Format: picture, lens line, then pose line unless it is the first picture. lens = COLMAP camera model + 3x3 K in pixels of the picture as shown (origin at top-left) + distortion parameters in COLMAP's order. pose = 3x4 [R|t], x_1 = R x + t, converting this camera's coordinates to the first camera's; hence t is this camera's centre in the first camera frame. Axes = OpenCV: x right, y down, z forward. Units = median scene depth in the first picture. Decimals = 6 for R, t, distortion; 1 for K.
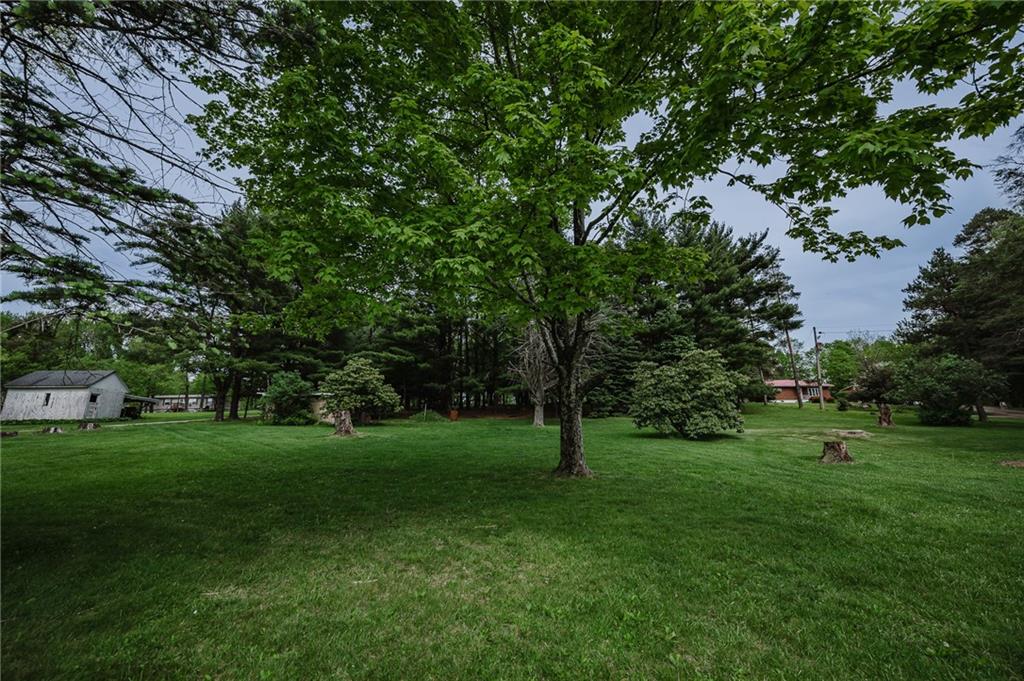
lens RADIAL K [[408.7, 0, 512.3], [0, 408.7, 341.9], [0, 0, 1]] dist [-0.000689, 0.000002]
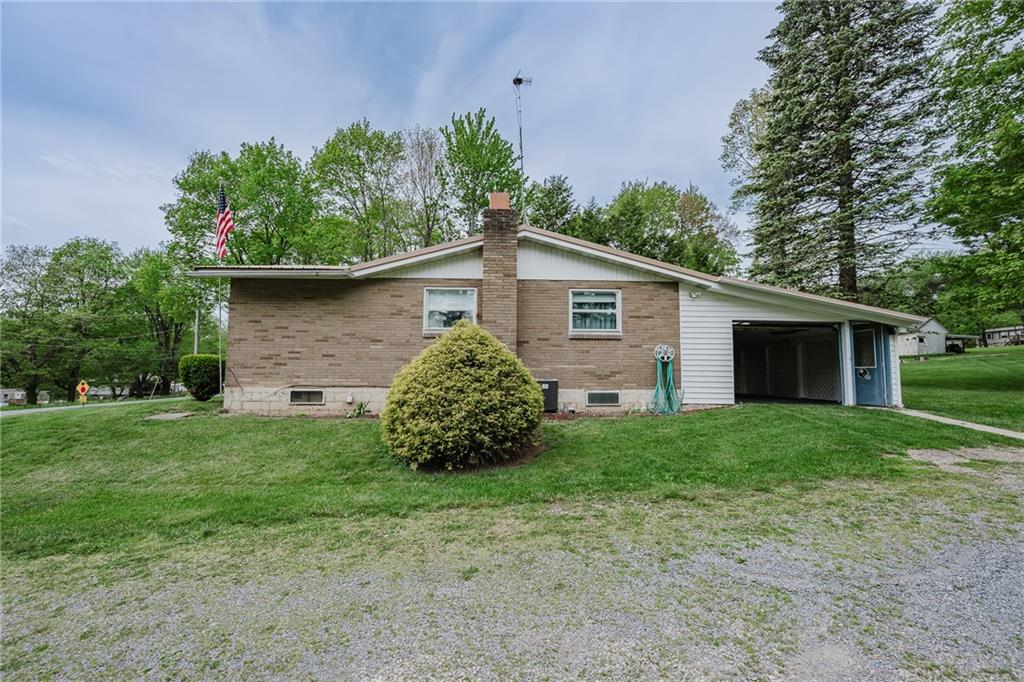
lens RADIAL K [[409.1, 0, 513.7], [0, 409.1, 341.4], [0, 0, 1]] dist [-0.000240, -0.000031]
pose [[-0.016467, -0.062165, -0.997930, 0.369879], [0.212940, 0.974951, -0.064248, -0.060380], [0.976926, -0.213557, -0.002817, -0.336815]]
